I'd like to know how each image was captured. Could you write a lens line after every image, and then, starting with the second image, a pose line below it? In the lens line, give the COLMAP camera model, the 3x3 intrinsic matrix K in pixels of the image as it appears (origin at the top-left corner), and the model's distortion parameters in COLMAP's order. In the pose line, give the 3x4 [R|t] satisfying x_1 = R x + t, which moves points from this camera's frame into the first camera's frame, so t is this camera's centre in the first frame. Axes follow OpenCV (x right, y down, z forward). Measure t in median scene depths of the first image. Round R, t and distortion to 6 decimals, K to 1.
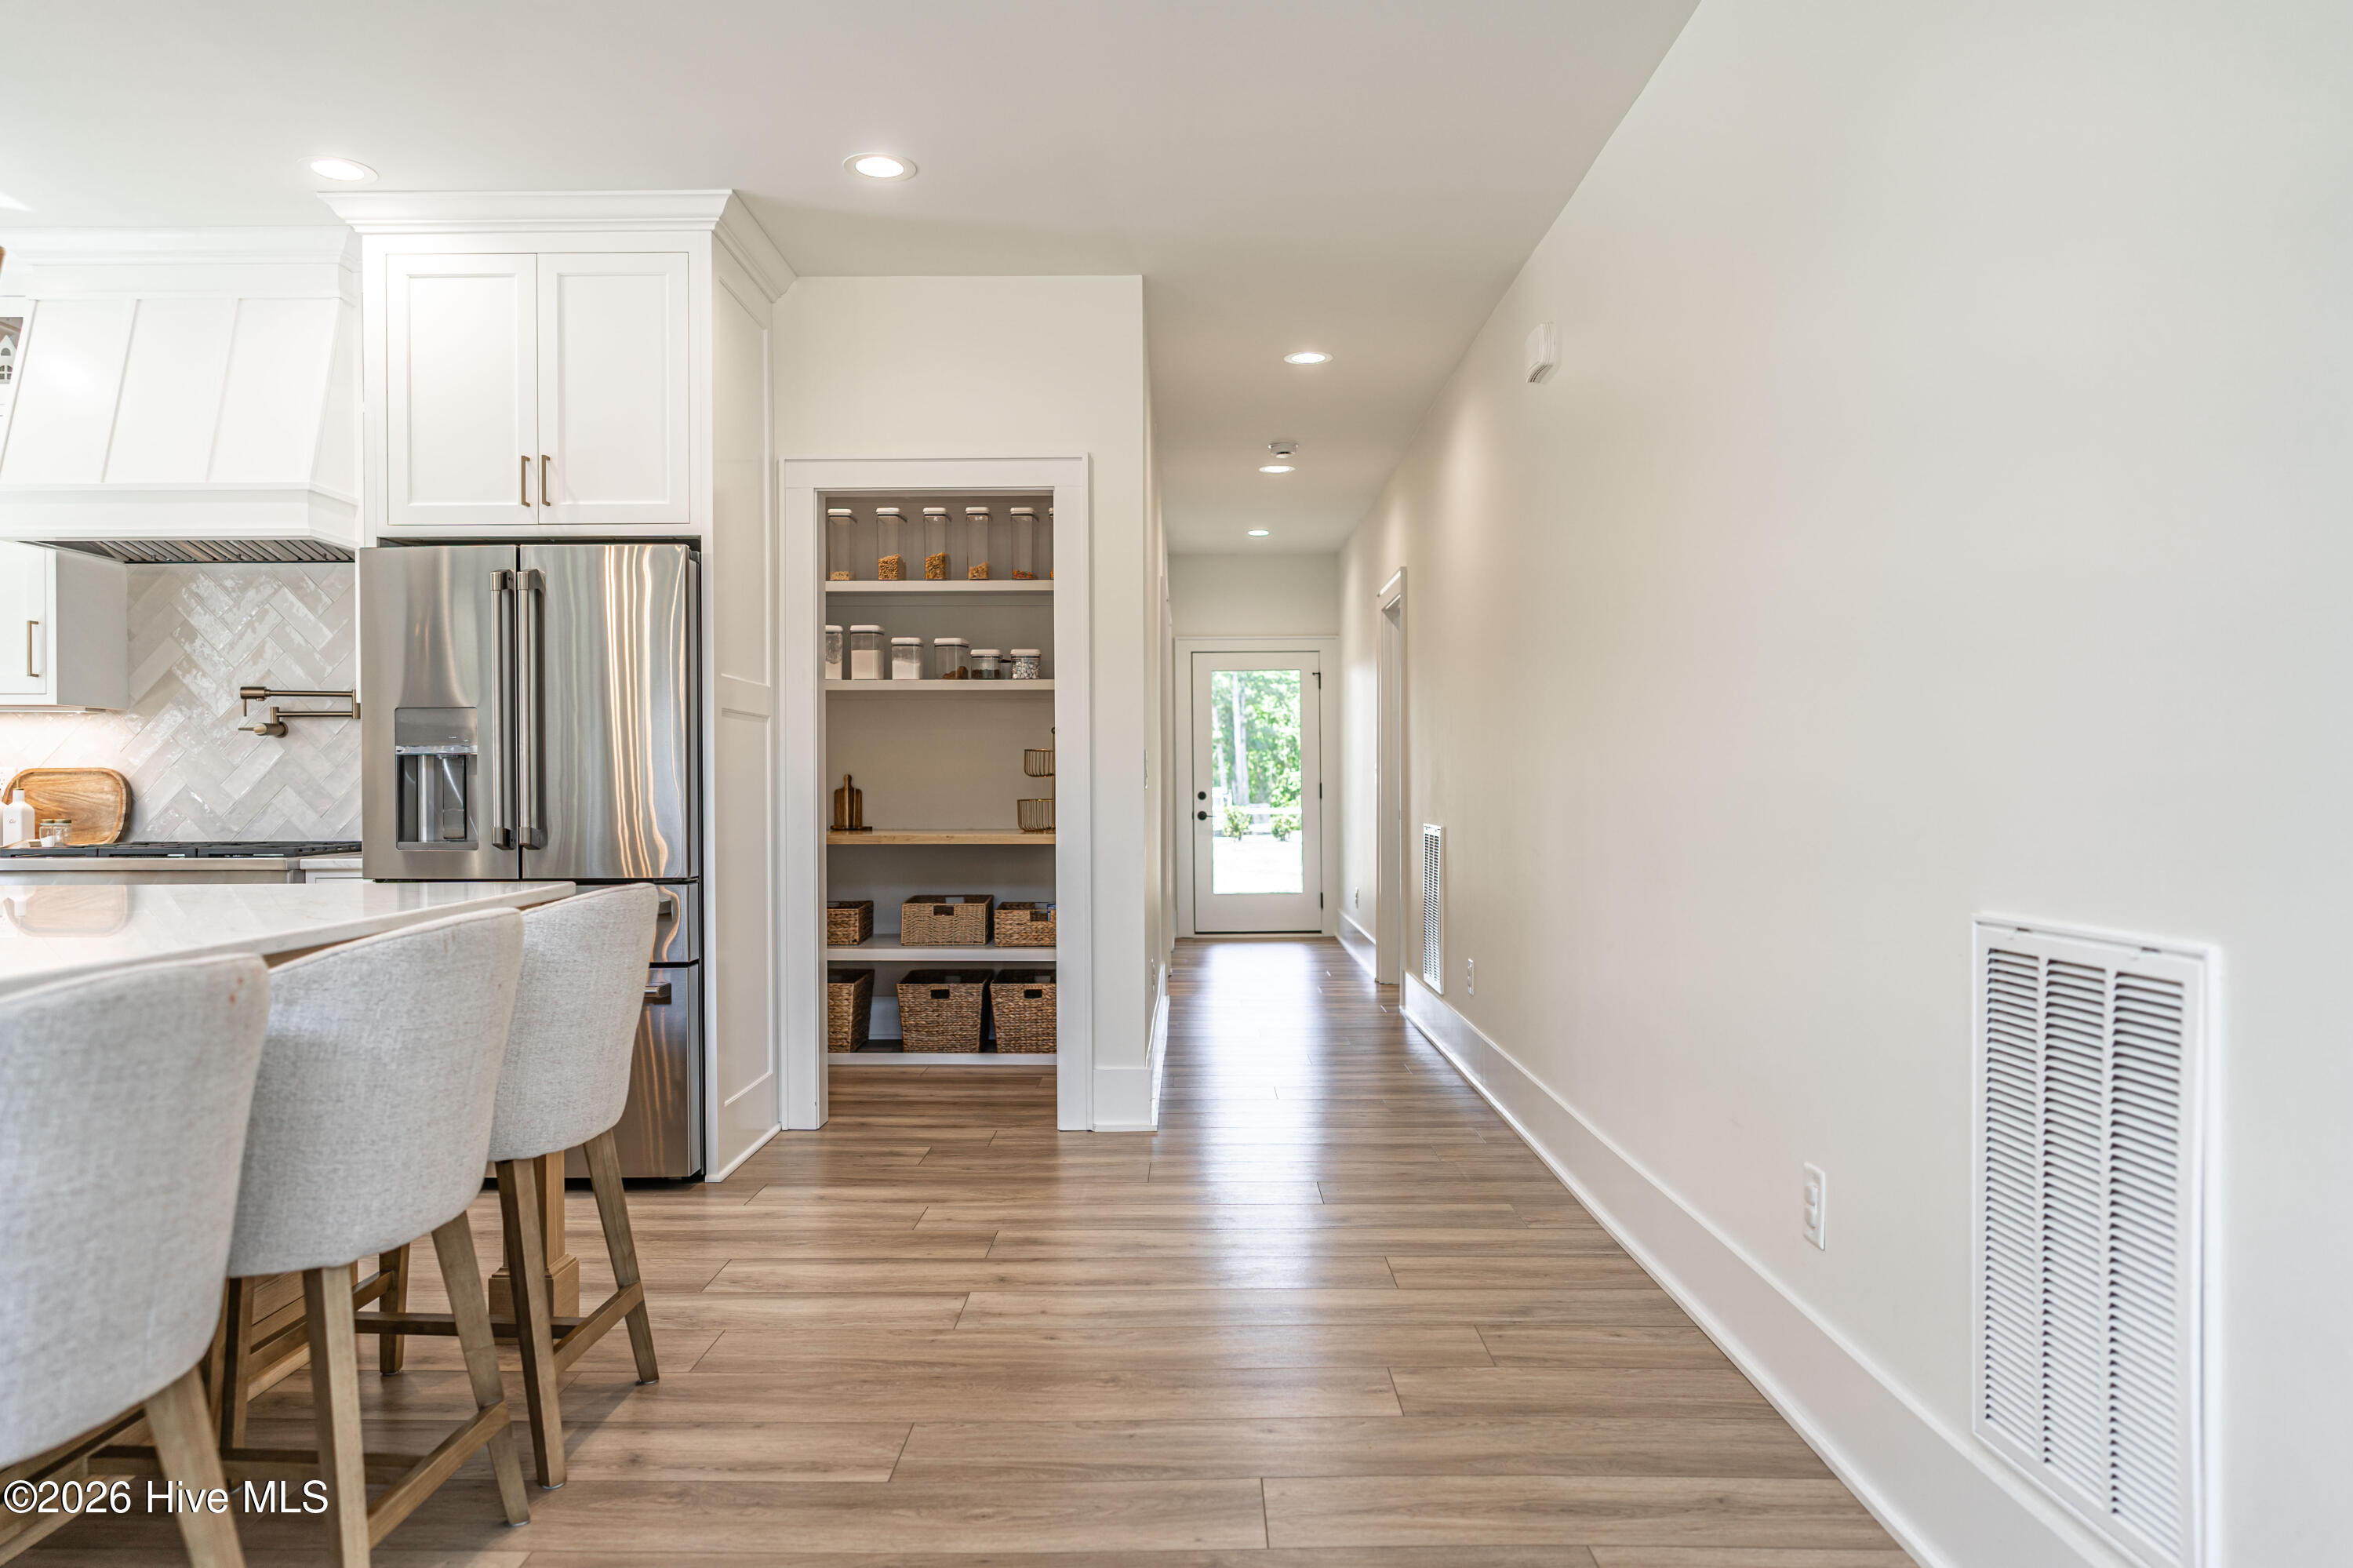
lens RADIAL K [[1564.4, 0, 1168.5], [0, 1564.4, 787.6], [0, 0, 1]] dist [-0.000001, 0.001493]
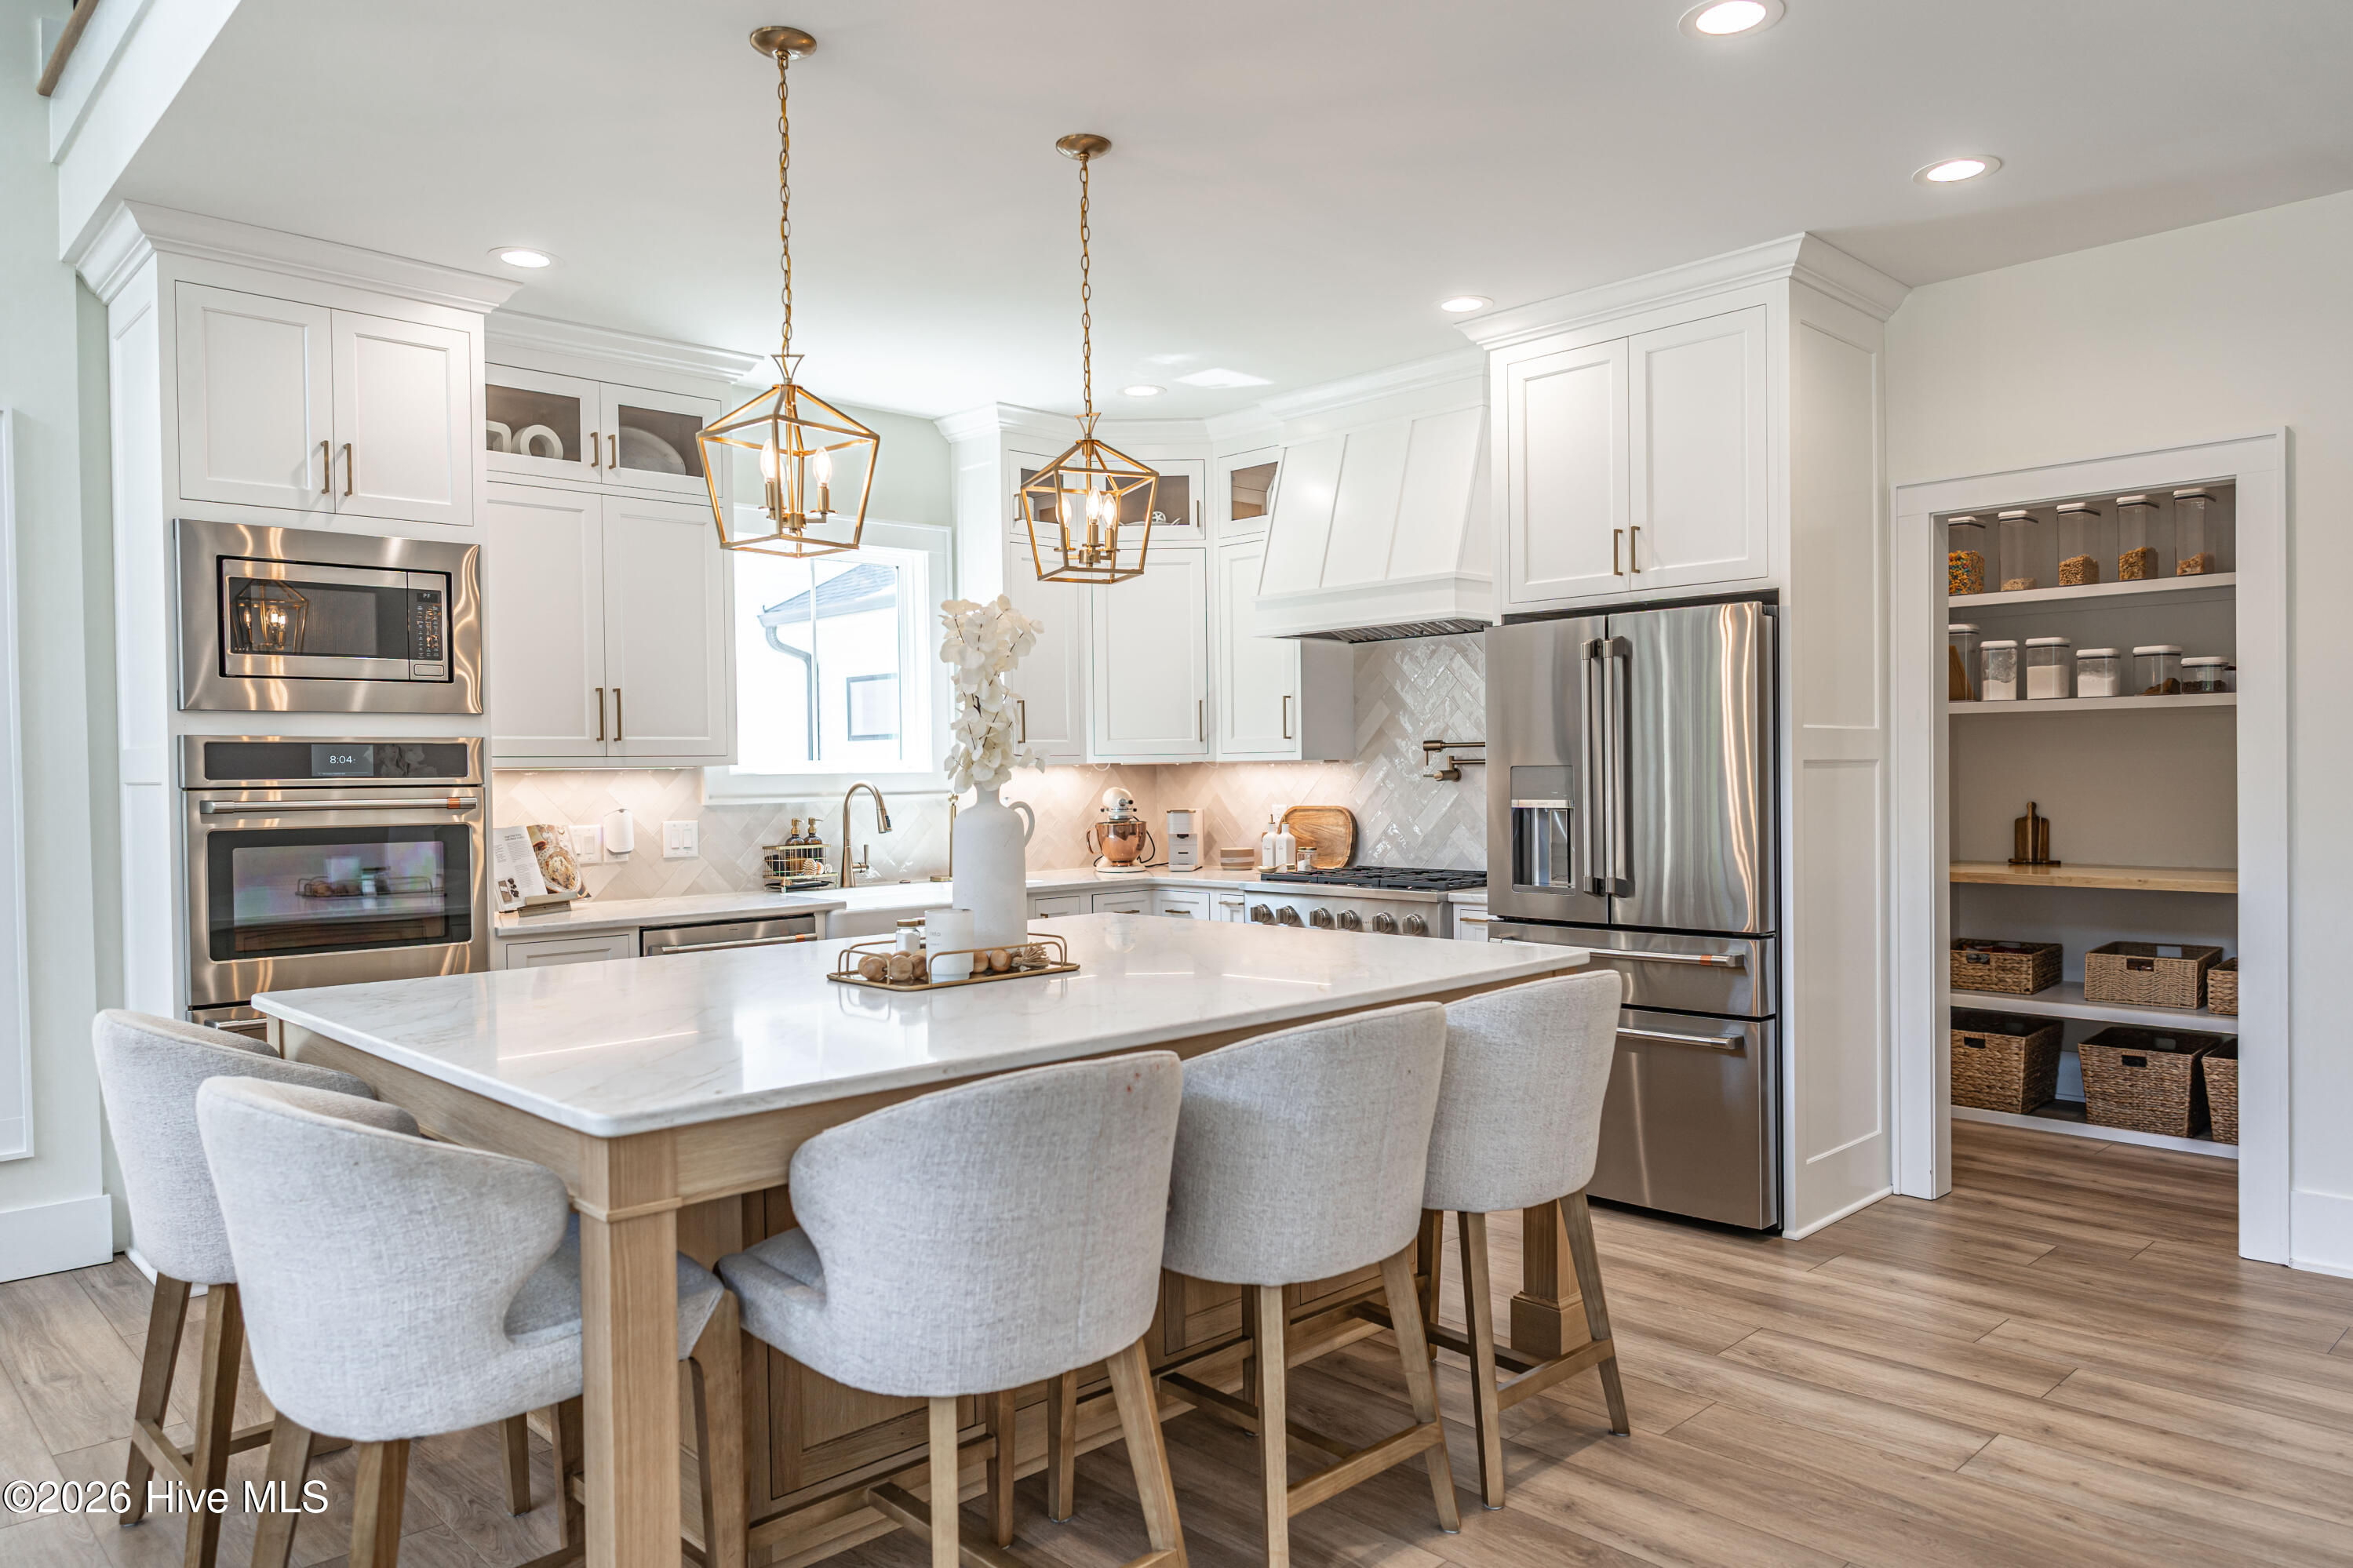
lens RADIAL K [[1564.2, 0, 1182.7], [0, 1564.2, 788.9], [0, 0, 1]] dist [-0.000001, 0.001493]
pose [[0.702107, 0.003515, -0.712063, 0.145371], [0.009731, 0.999847, 0.014531, -0.052631], [0.712005, -0.017132, 0.701965, 0.031765]]
